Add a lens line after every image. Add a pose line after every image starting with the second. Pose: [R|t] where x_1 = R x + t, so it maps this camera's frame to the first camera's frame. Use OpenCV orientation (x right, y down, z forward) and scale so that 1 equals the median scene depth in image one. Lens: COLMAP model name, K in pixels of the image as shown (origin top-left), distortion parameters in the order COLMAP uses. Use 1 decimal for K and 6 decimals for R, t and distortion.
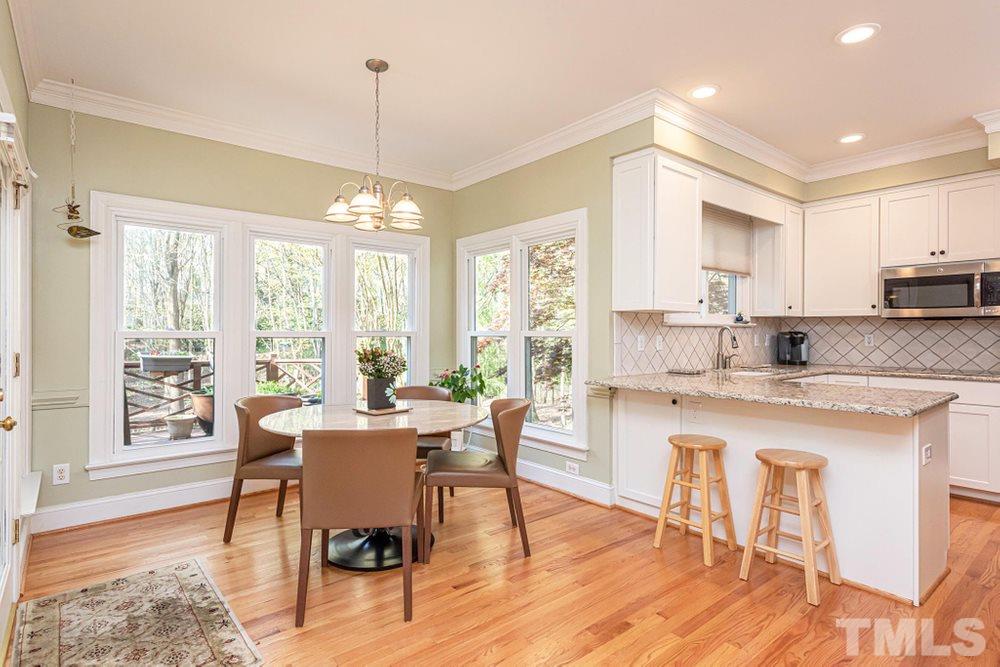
lens RADIAL K [[513.6, 0, 498.5], [0, 513.6, 330.4], [0, 0, 1]] dist [-0.000892, -0.000698]
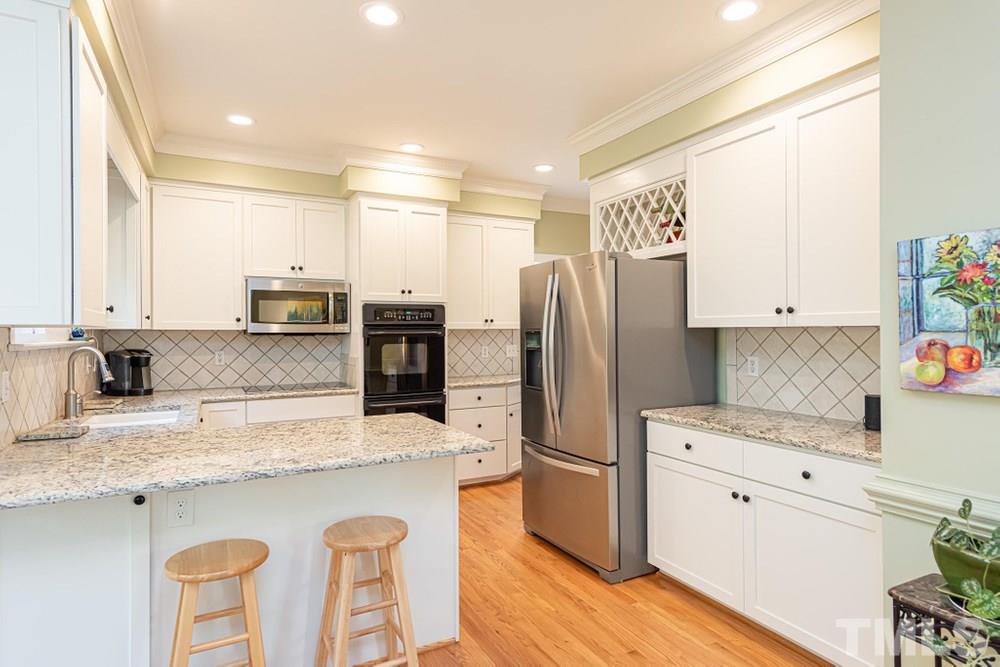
lens RADIAL K [[553.4, 0, 499.6], [0, 553.4, 333.8], [0, 0, 1]] dist [0.000597, 0.000479]
pose [[0.207331, -0.001864, 0.978269, -0.103875], [0.001822, 0.999997, 0.001520, -0.024380], [-0.978269, 0.001467, 0.207333, 0.384804]]
